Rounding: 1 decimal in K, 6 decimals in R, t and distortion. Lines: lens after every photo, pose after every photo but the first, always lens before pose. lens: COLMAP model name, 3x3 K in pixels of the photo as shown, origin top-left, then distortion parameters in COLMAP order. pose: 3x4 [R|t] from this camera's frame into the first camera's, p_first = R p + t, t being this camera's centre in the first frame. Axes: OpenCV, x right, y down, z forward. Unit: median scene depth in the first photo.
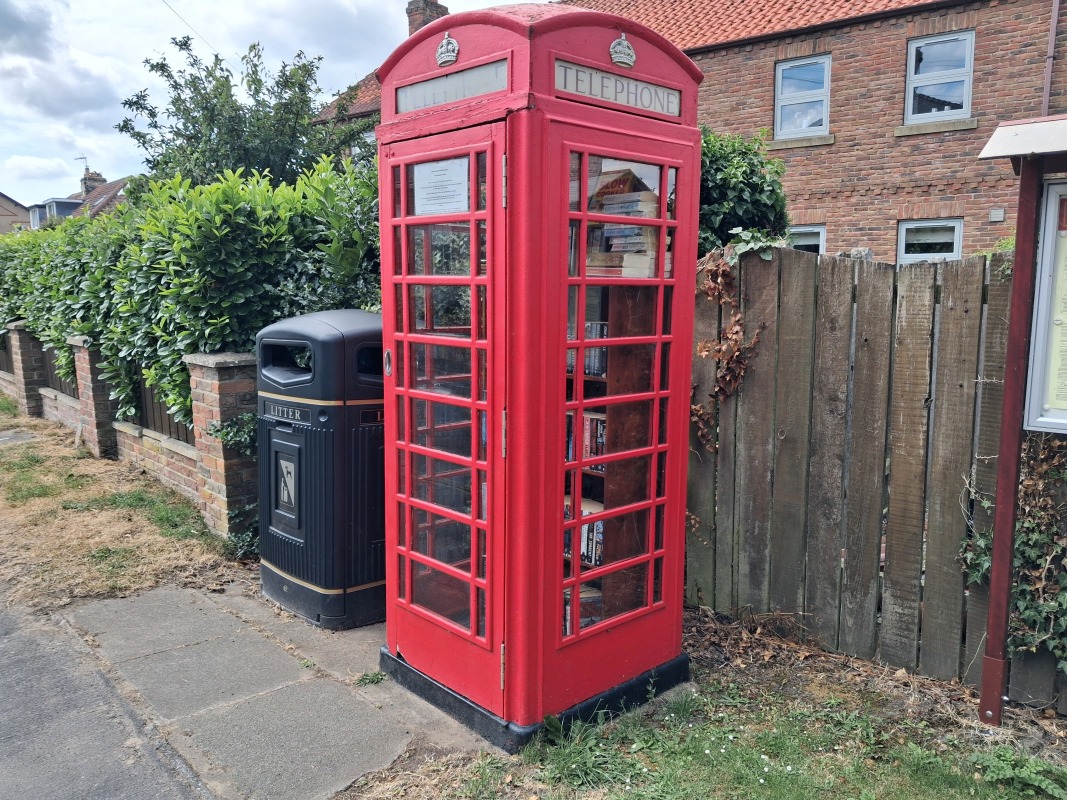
lens RADIAL K [[849.5, 0, 533.5], [0, 849.5, 400.0], [0, 0, 1]] dist [0.008452, -0.040852]
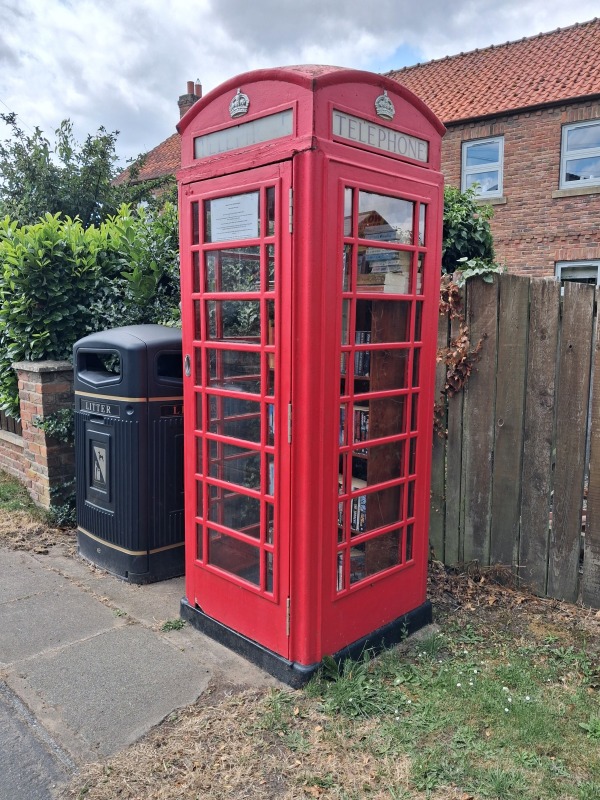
lens RADIAL K [[637.1, 0, 290.7], [0, 637.1, 400.2], [0, 0, 1]] dist [-0.010433, 0.000306]
pose [[0.999550, -0.005493, 0.029505, -0.046869], [0.005475, 0.999985, 0.000688, 0.005409], [-0.029509, -0.000526, 0.999564, 0.081543]]
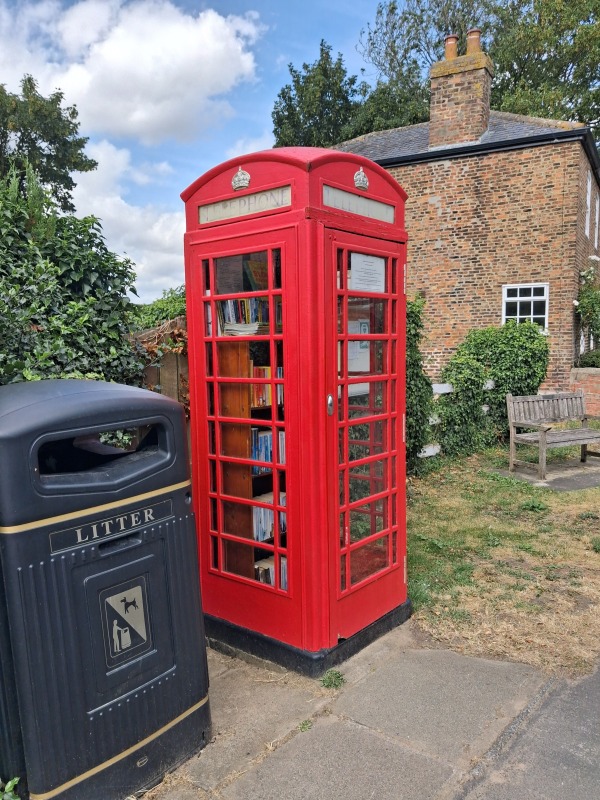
lens RADIAL K [[636.9, 0, 300.0], [0, 636.9, 400.0], [0, 0, 1]] dist [0.008452, -0.040852]
pose [[-0.137919, -0.093223, 0.986047, -0.975643], [0.150758, 0.981984, 0.113925, -0.147941], [-0.978903, 0.164367, -0.121380, 1.054027]]
